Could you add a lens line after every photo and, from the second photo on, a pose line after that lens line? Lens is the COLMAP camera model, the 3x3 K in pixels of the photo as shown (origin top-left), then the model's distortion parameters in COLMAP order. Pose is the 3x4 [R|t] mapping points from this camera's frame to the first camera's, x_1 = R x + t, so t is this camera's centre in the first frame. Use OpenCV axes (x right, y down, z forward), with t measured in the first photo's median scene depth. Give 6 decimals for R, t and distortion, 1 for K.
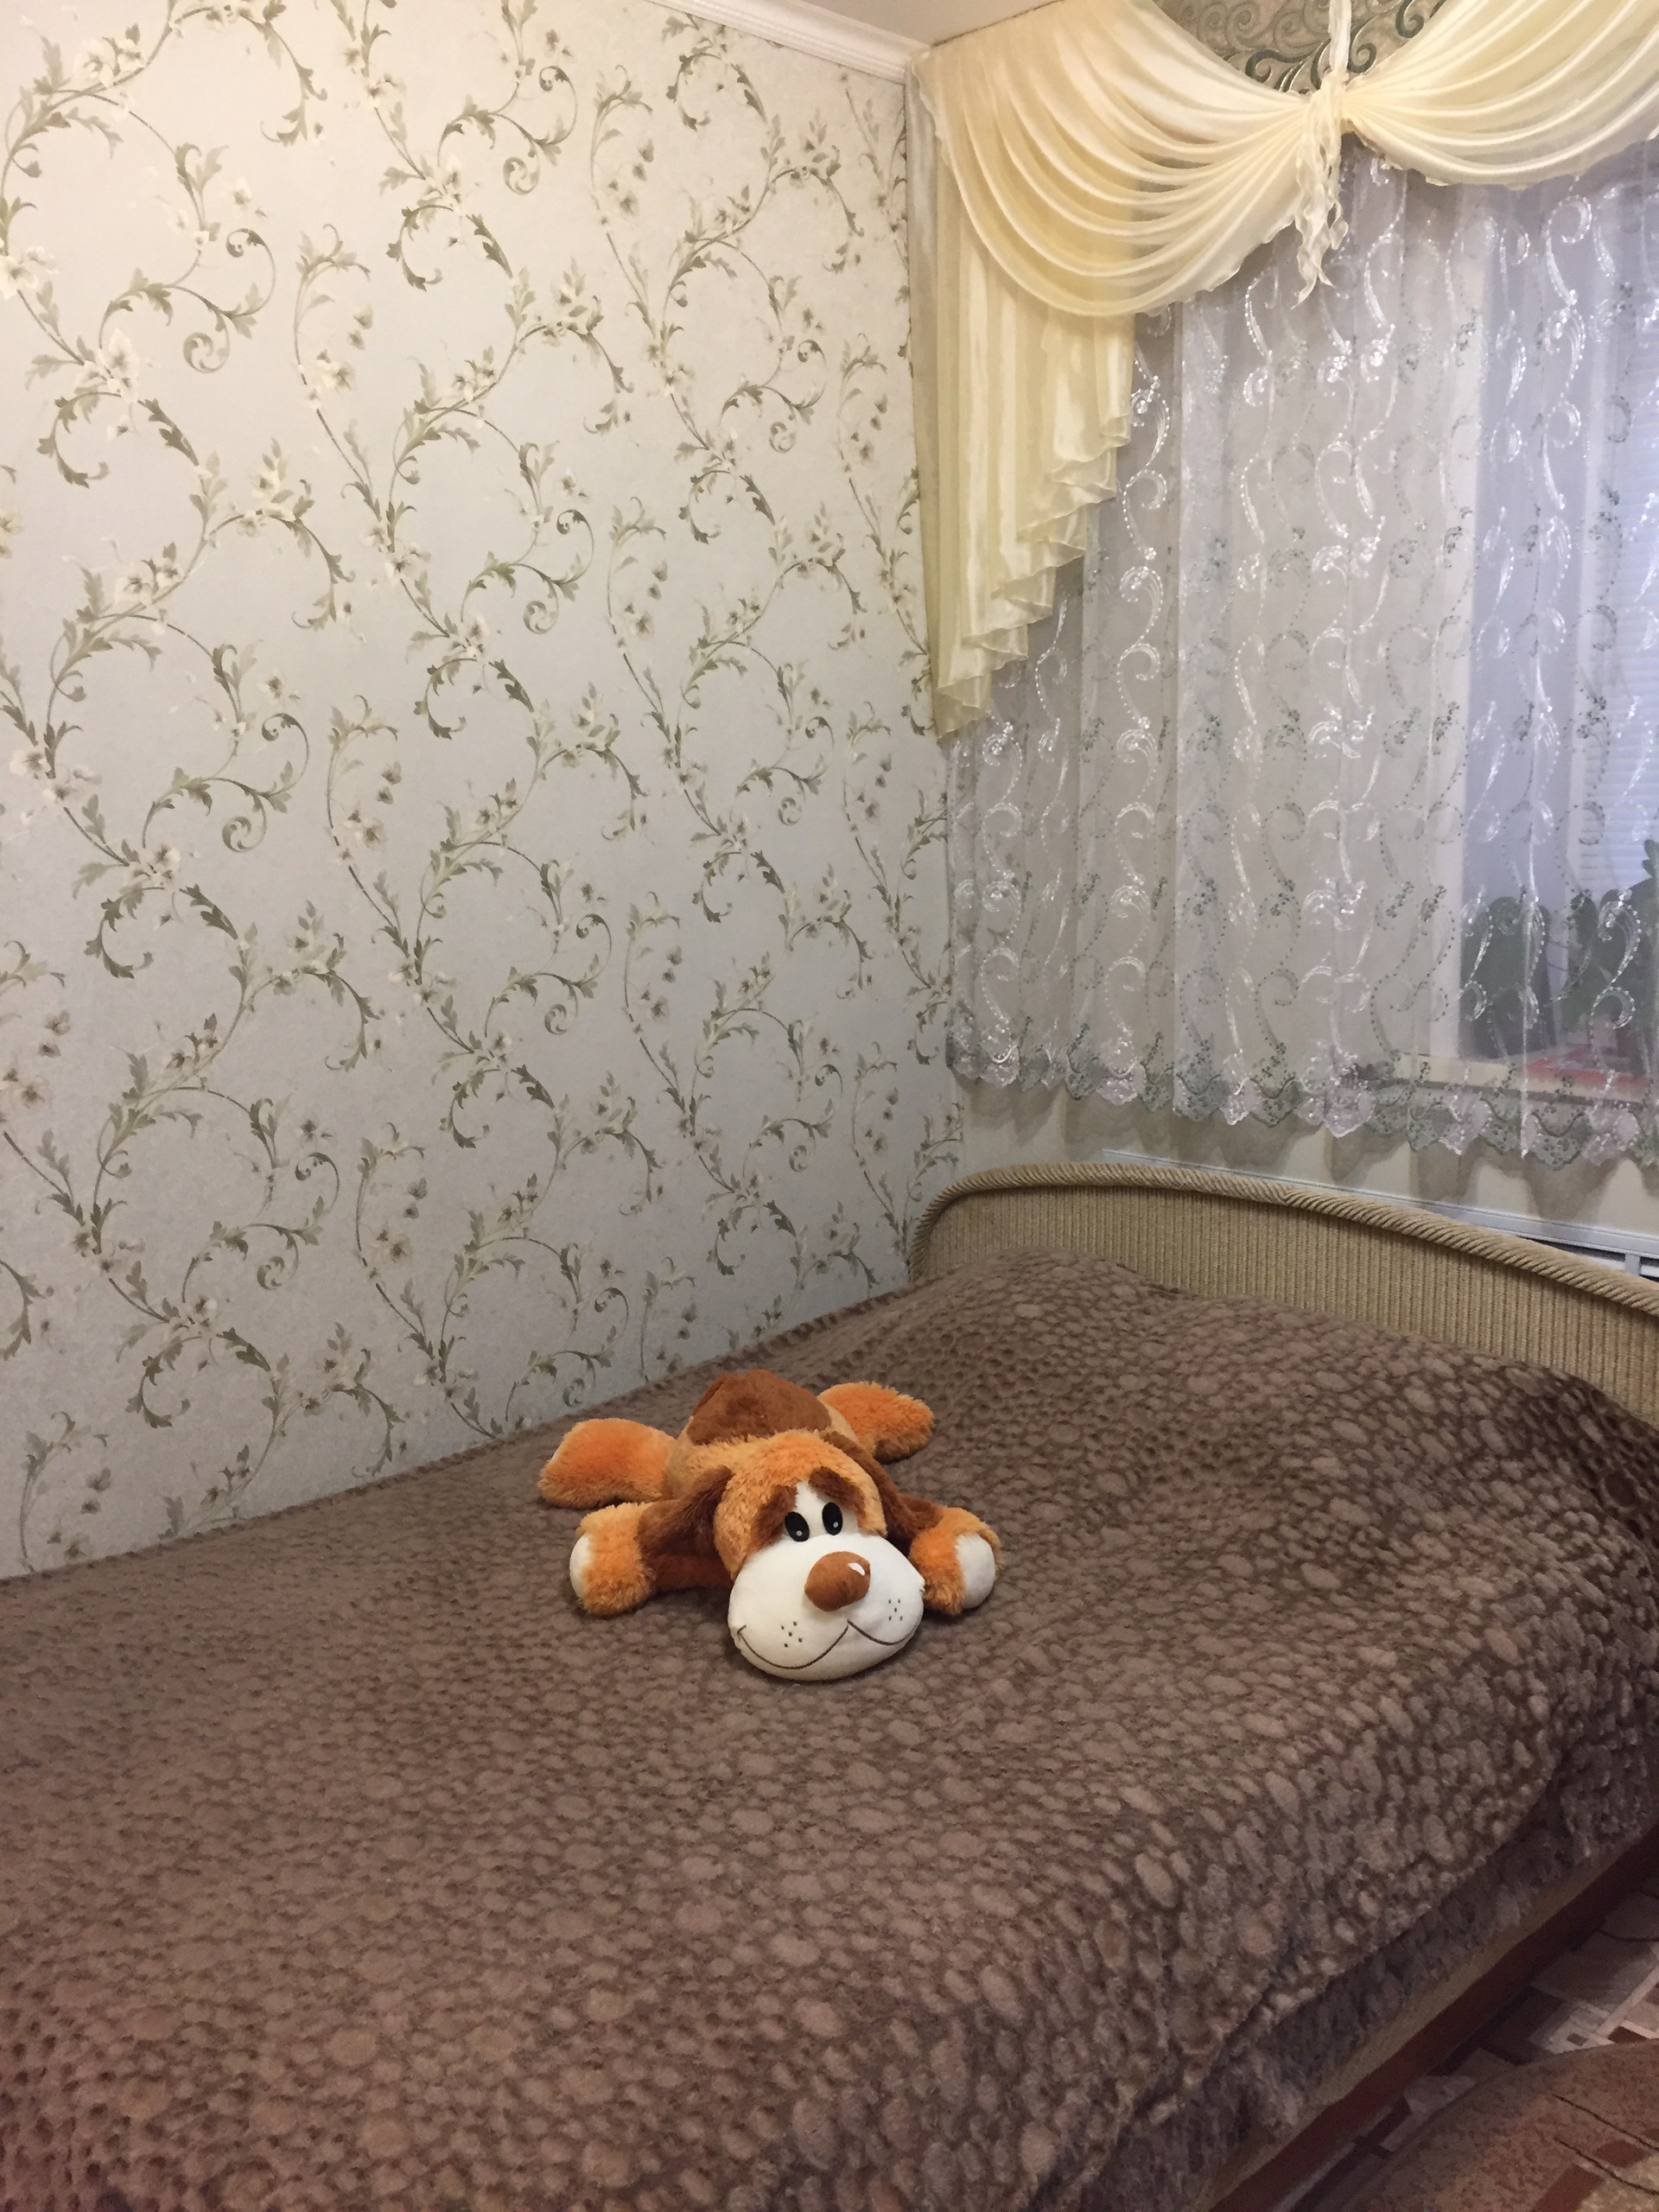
lens RADIAL K [[1918.5, 0, 829.5], [0, 1918.5, 1106.0], [0, 0, 1]] dist [0.115599, -0.169853]
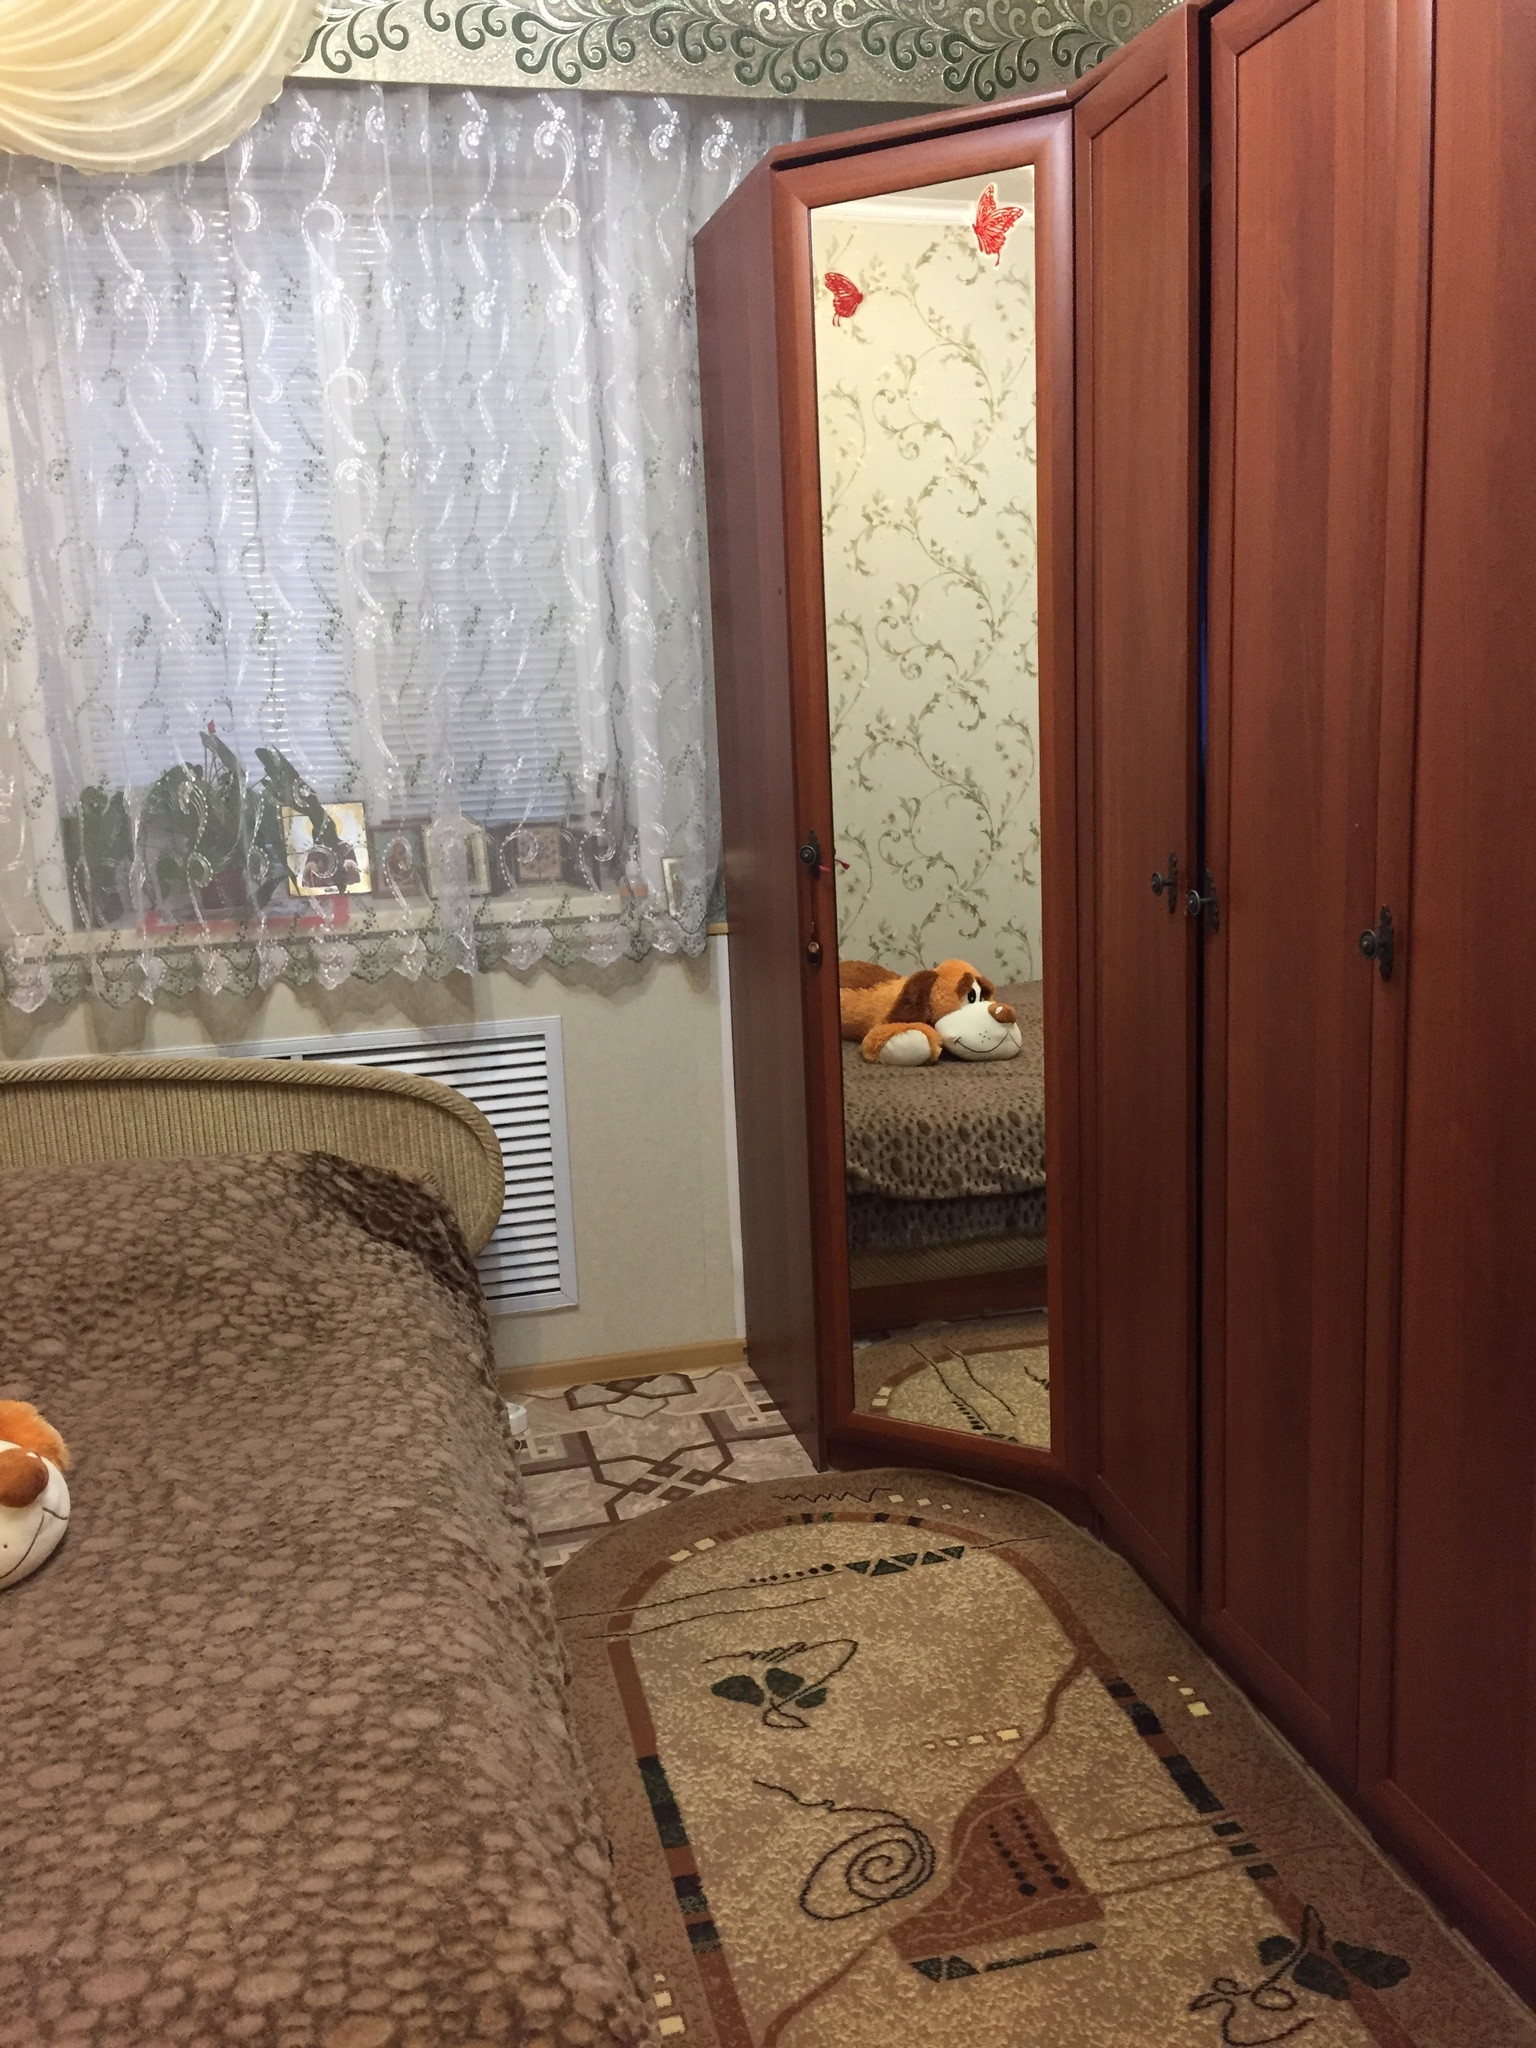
lens RADIAL K [[1776.3, 0, 768.0], [0, 1776.3, 1024.0], [0, 0, 1]] dist [0.115599, -0.169853]
pose [[0.502659, -0.175897, 0.846401, -0.459357], [0.179913, 0.978929, 0.096593, -0.001092], [-0.845557, 0.103725, 0.523713, 0.138796]]
